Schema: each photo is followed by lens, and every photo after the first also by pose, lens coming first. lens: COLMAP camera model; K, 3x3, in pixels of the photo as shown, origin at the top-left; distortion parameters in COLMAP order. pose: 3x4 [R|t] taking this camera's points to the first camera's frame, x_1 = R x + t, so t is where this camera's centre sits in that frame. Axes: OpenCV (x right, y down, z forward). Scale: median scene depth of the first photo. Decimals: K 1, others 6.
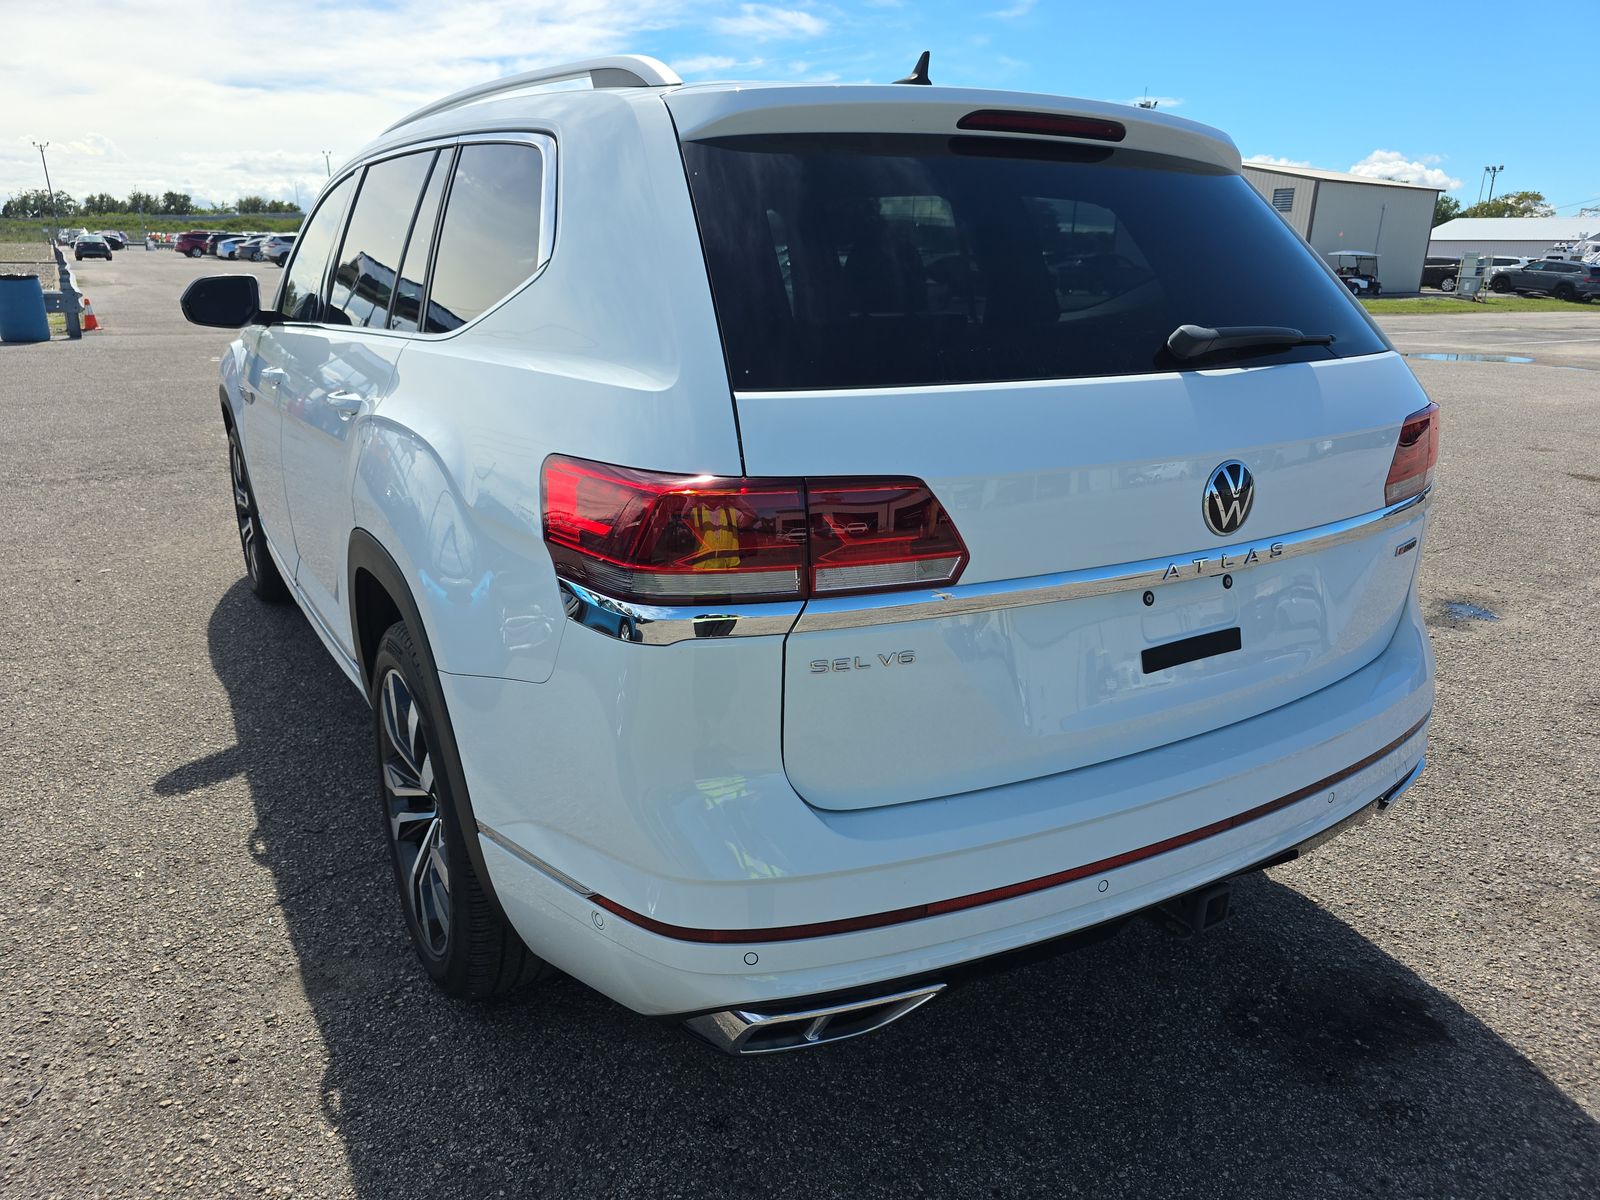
lens RADIAL K [[1156.9, 0, 795.0], [0, 1156.9, 608.7], [0, 0, 1]] dist [0.046520, -0.040651]
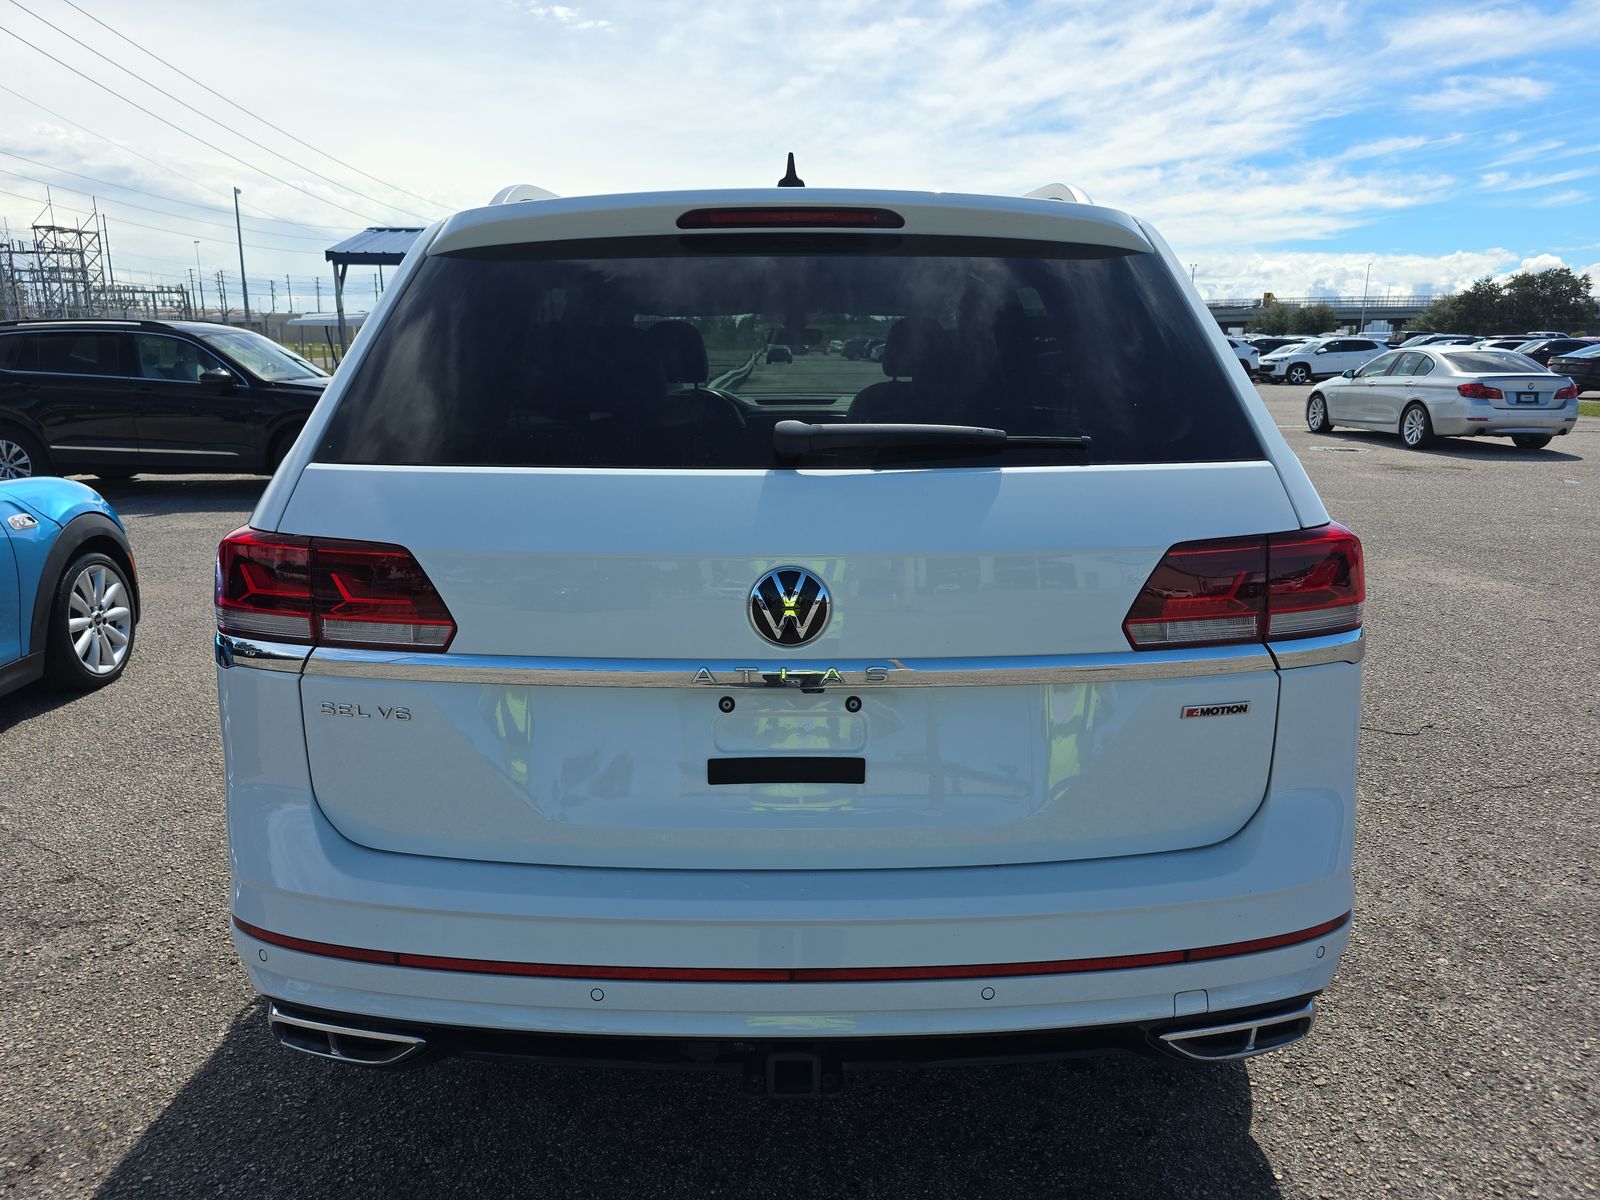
lens RADIAL K [[1156.9, 0, 795.0], [0, 1156.9, 608.7], [0, 0, 1]] dist [0.046520, -0.040651]
pose [[0.837083, 0.108005, -0.536309, 0.694352], [-0.150234, 0.988012, -0.035516, -0.050078], [0.526044, 0.110302, 0.843274, 0.191114]]
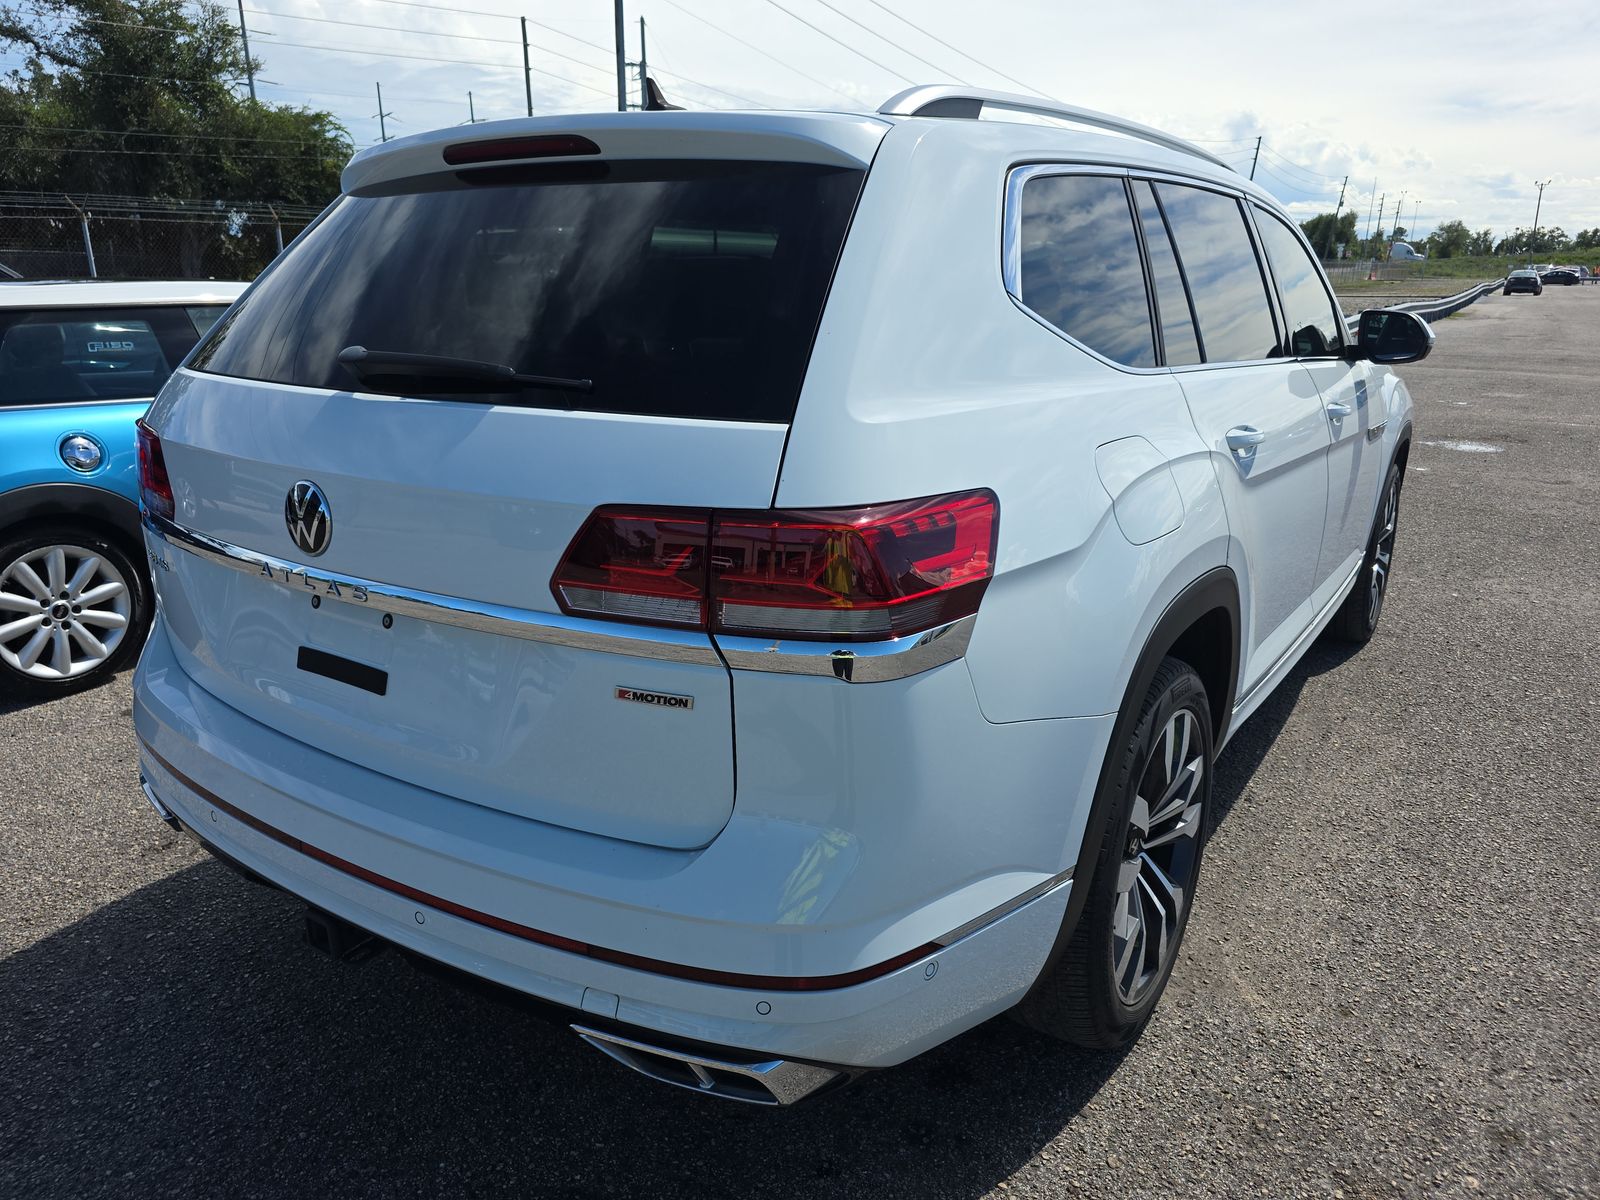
lens RADIAL K [[1156.9, 0, 795.0], [0, 1156.9, 608.7], [0, 0, 1]] dist [0.046520, -0.040651]
pose [[0.365731, 0.248324, -0.896982, 1.155966], [-0.277117, 0.949093, 0.149761, -0.229846], [0.888508, 0.193796, 0.415927, 0.780117]]
